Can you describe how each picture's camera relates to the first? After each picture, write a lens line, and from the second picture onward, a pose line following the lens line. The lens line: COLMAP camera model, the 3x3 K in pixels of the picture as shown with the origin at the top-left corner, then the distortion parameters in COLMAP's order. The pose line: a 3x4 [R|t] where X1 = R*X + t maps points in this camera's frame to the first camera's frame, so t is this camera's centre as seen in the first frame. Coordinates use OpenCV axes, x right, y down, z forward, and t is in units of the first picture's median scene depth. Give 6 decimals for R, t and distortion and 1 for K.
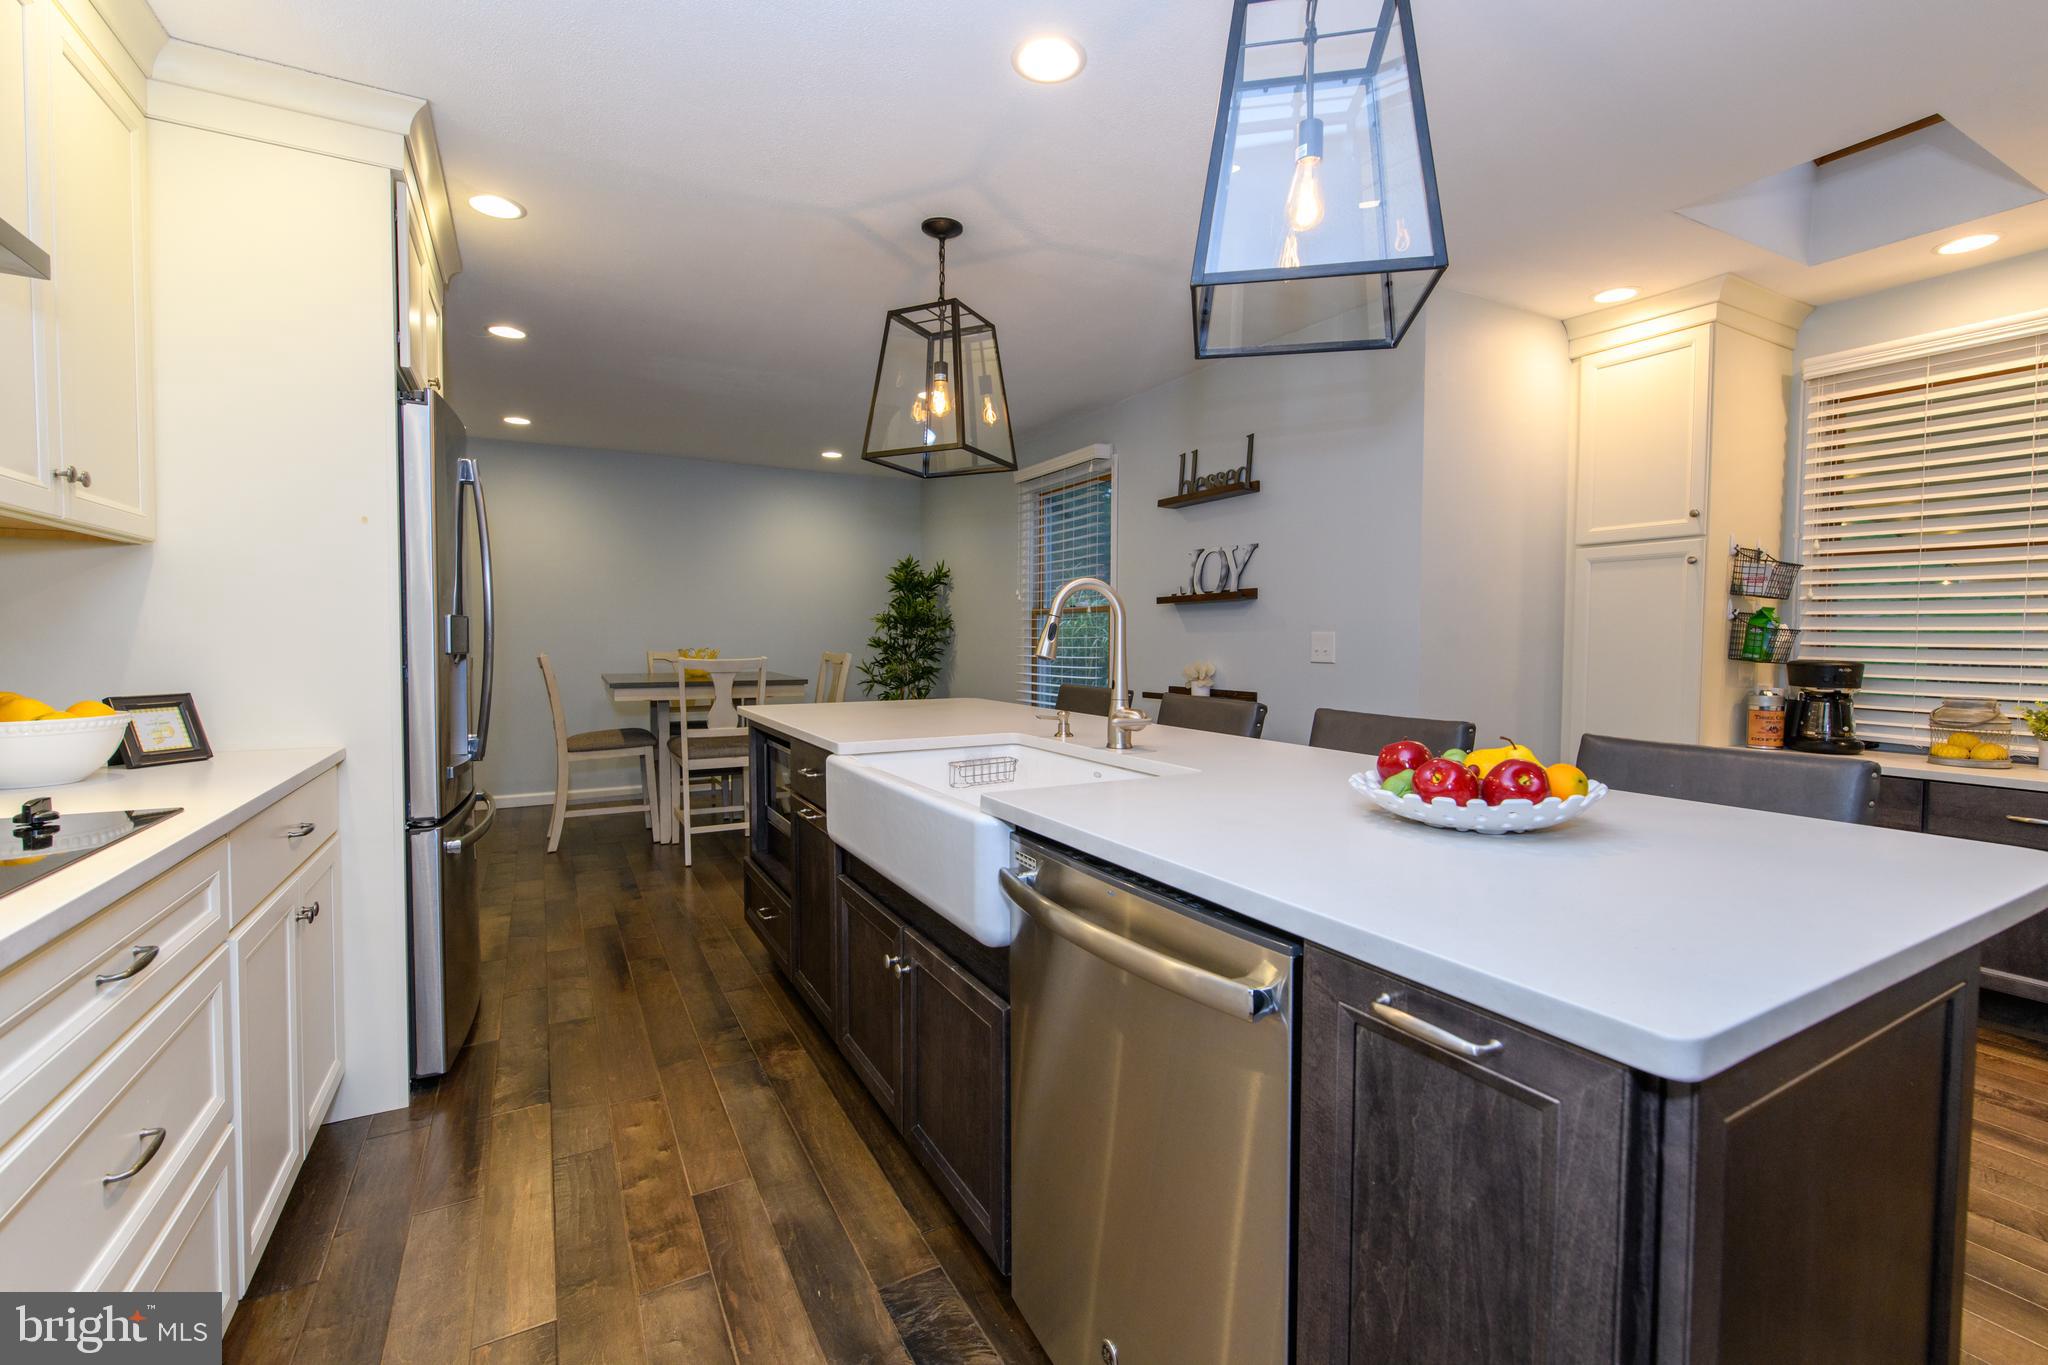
lens RADIAL K [[876.0, 0, 1027.7], [0, 876.0, 672.9], [0, 0, 1]] dist [0.002799, -0.001291]
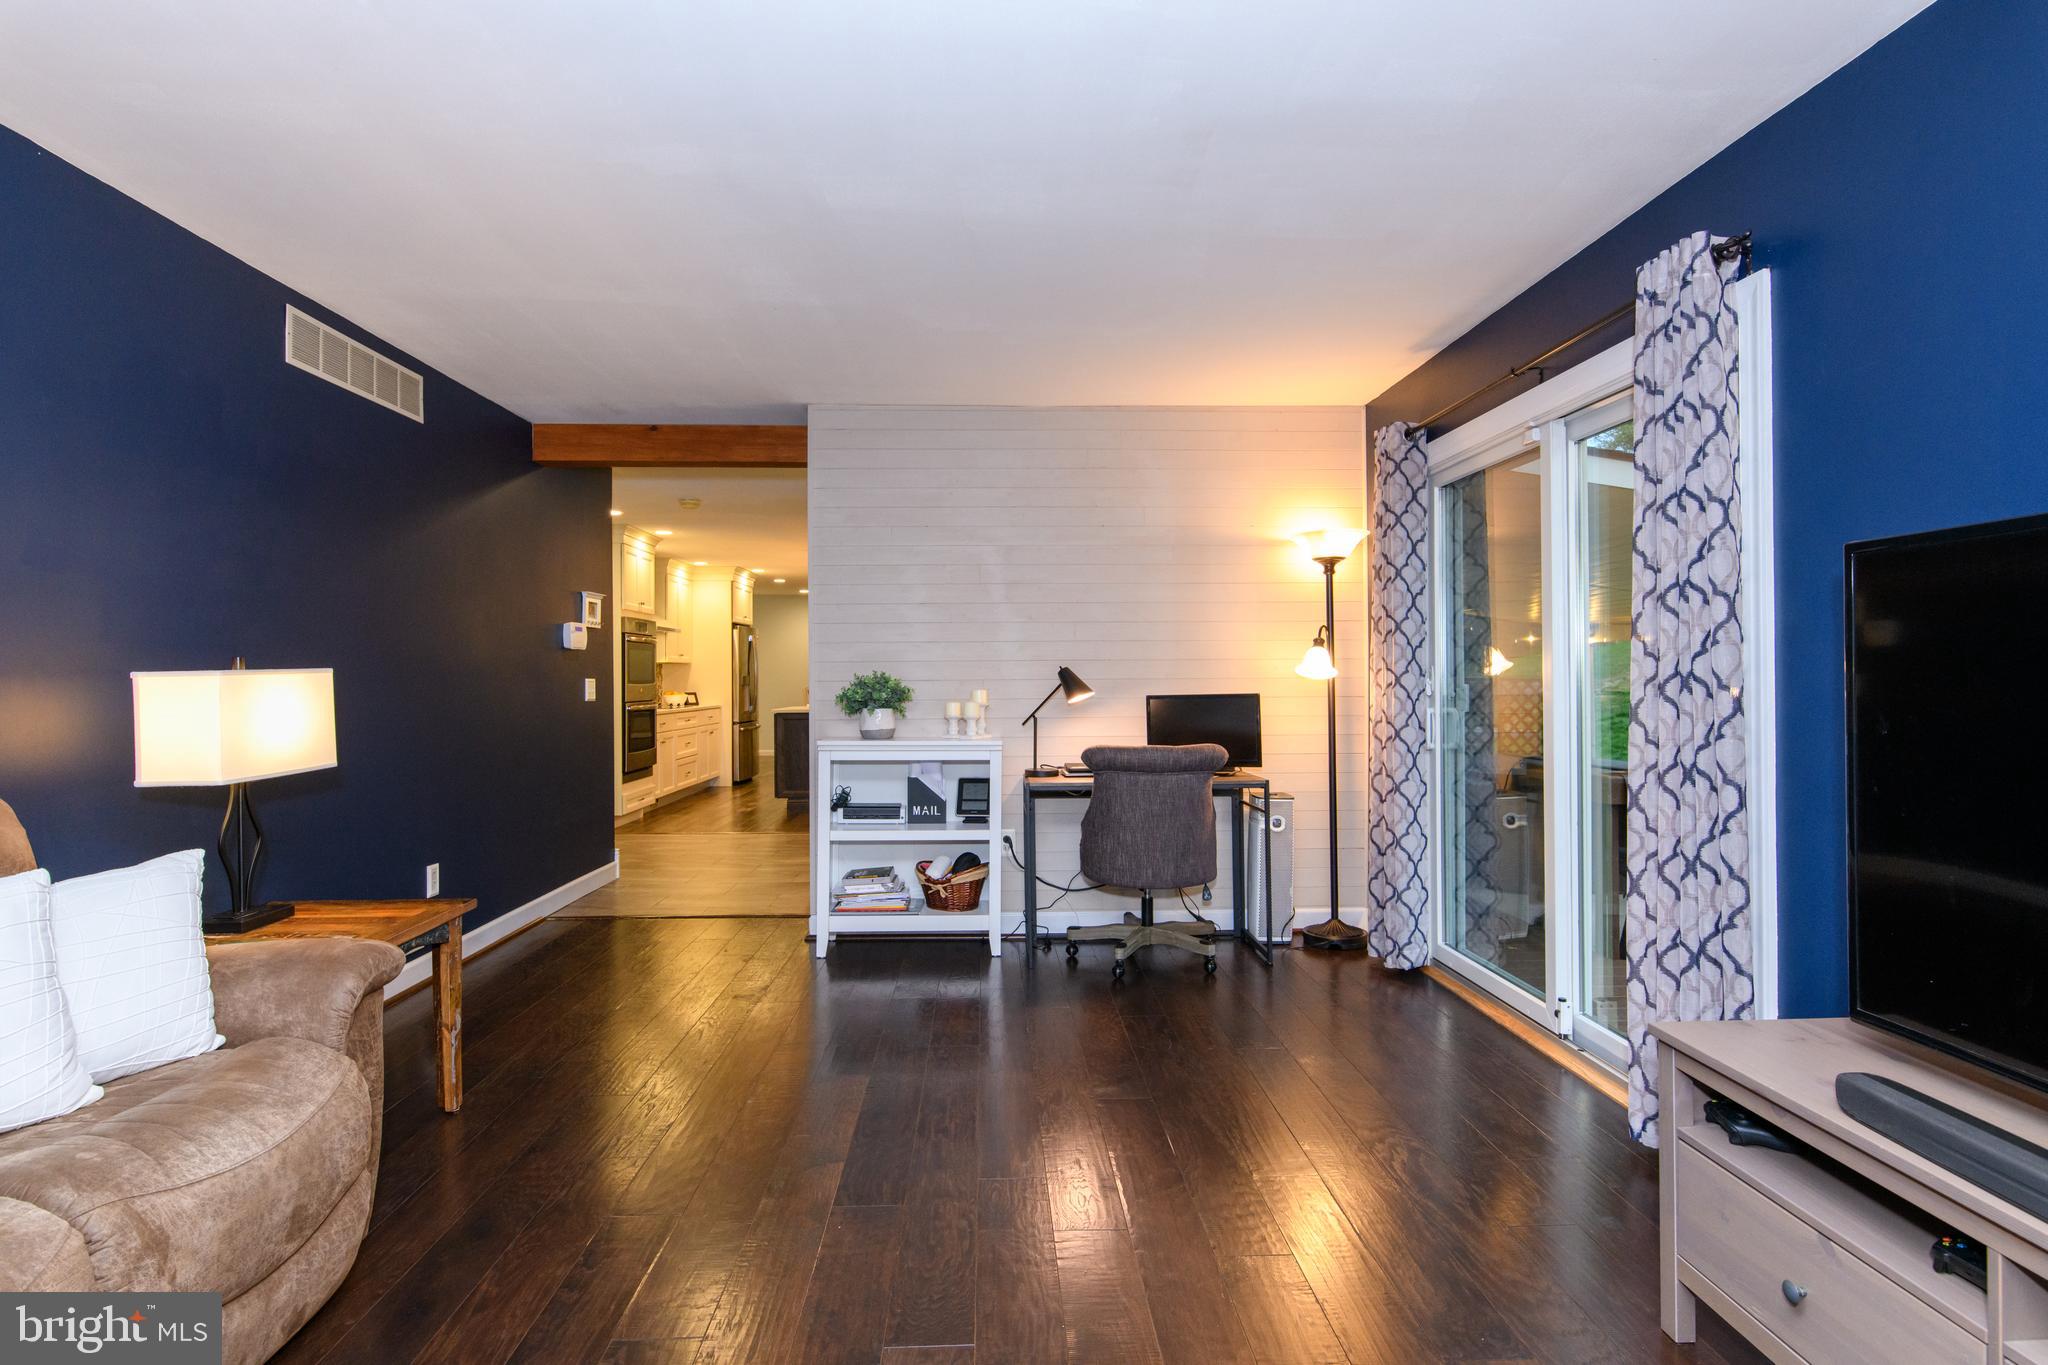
lens RADIAL K [[1050.8, 0, 1029.7], [0, 1050.8, 680.8], [0, 0, 1]] dist [0.001151, -0.000019]
pose [[0.891840, -0.005632, -0.452316, 2.021036], [-0.010601, 0.999388, -0.033347, 0.079219], [0.452227, 0.034535, 0.891234, -2.040575]]
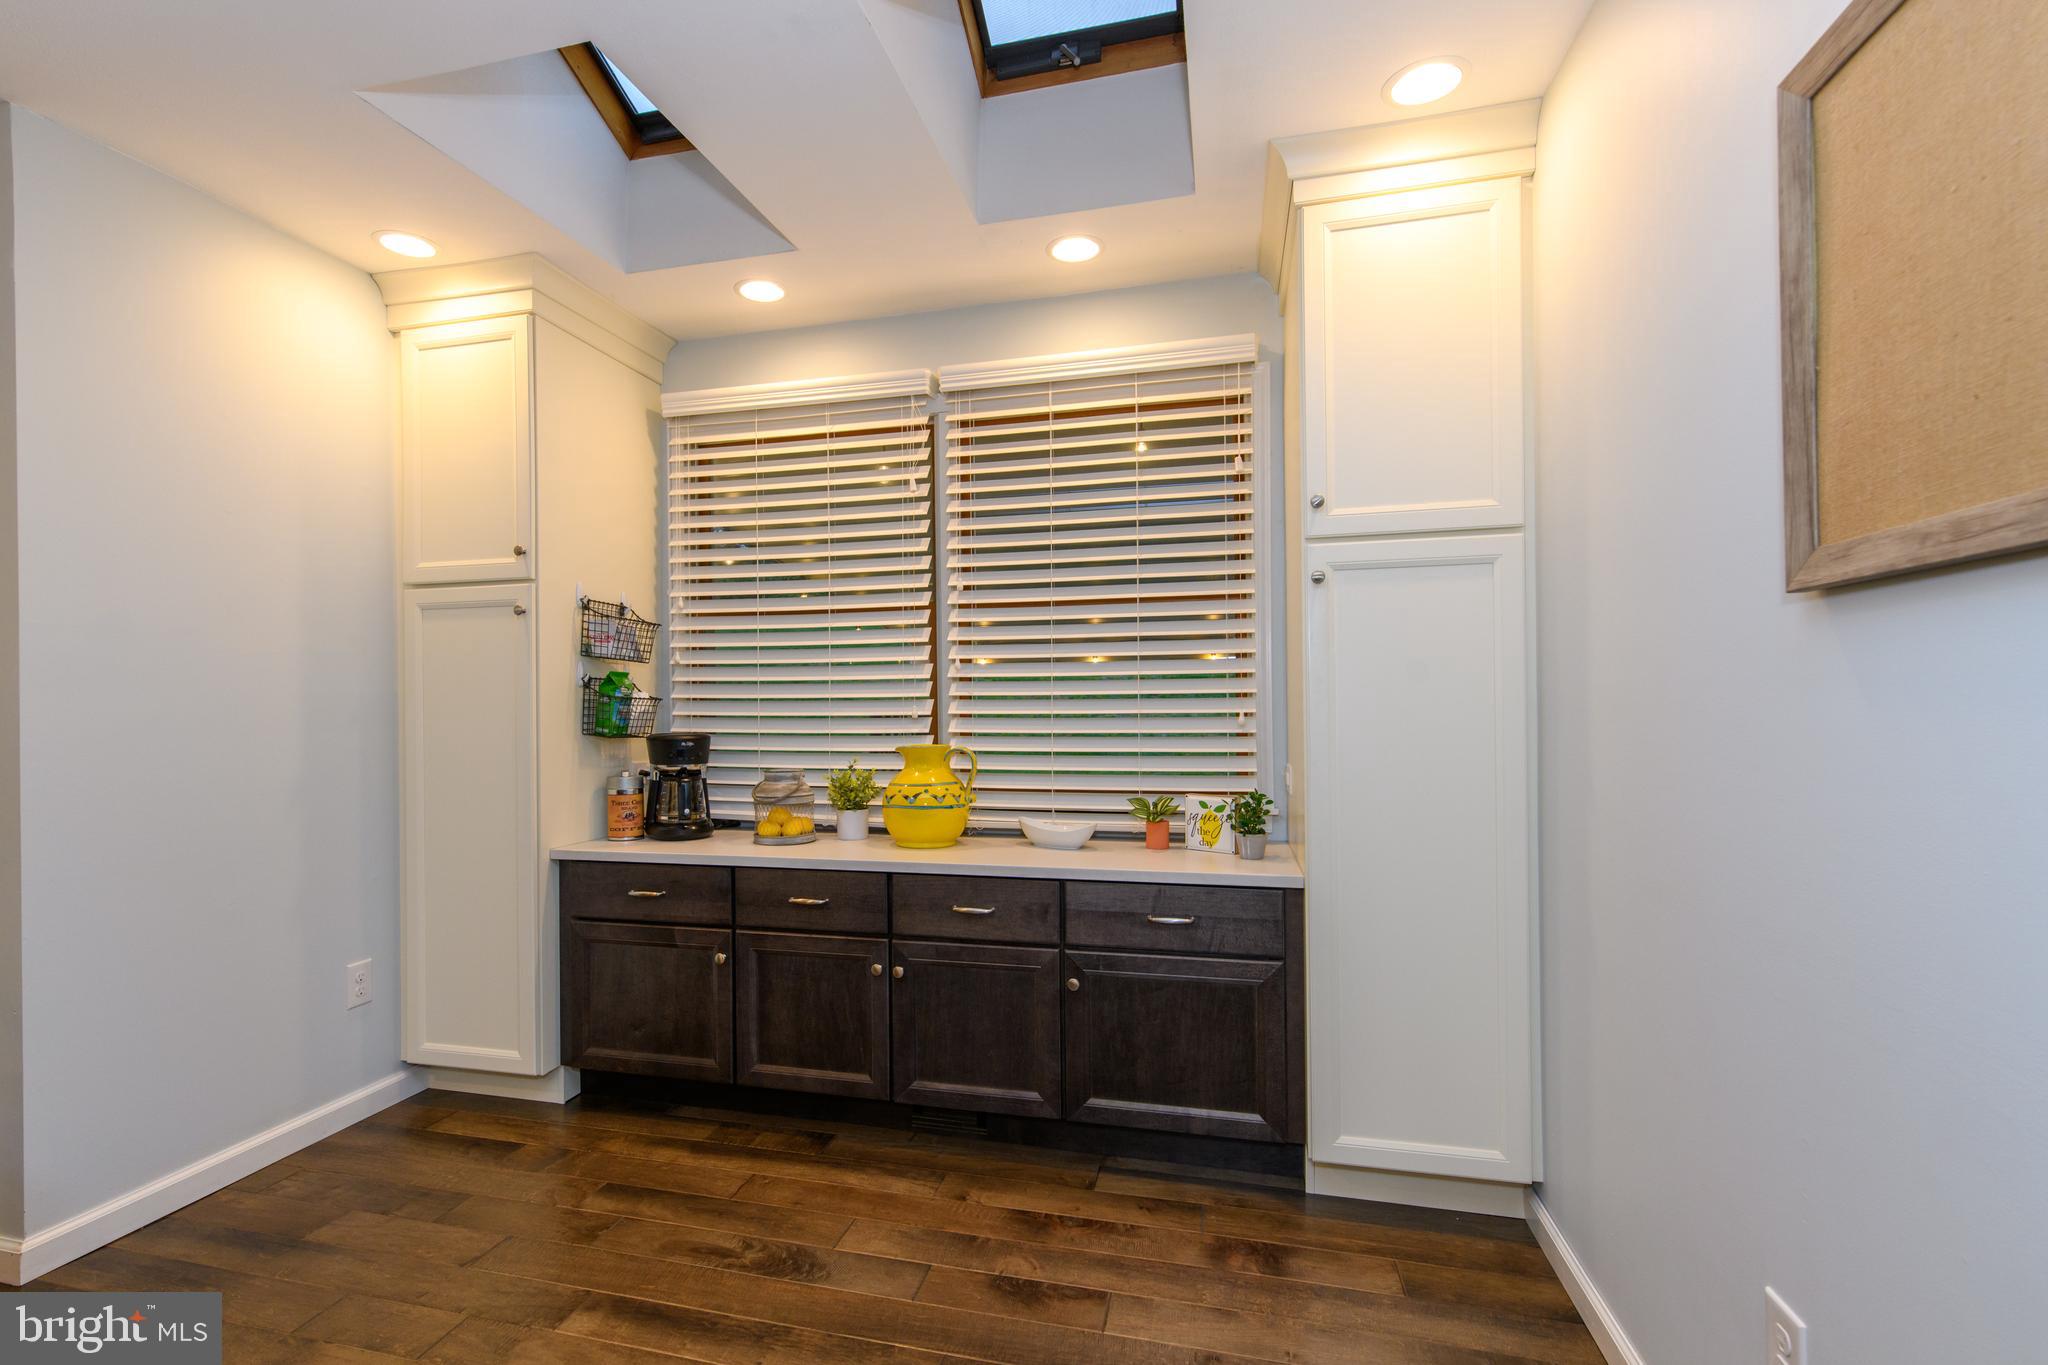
lens RADIAL K [[938.9, 0, 980.2], [0, 938.9, 707.5], [0, 0, 1]] dist [-0.001435, -0.000127]
pose [[0.694715, -0.013827, 0.719152, 0.420814], [0.041113, 0.998944, -0.020509, -0.007504], [-0.718109, 0.043815, 0.694550, 0.122371]]
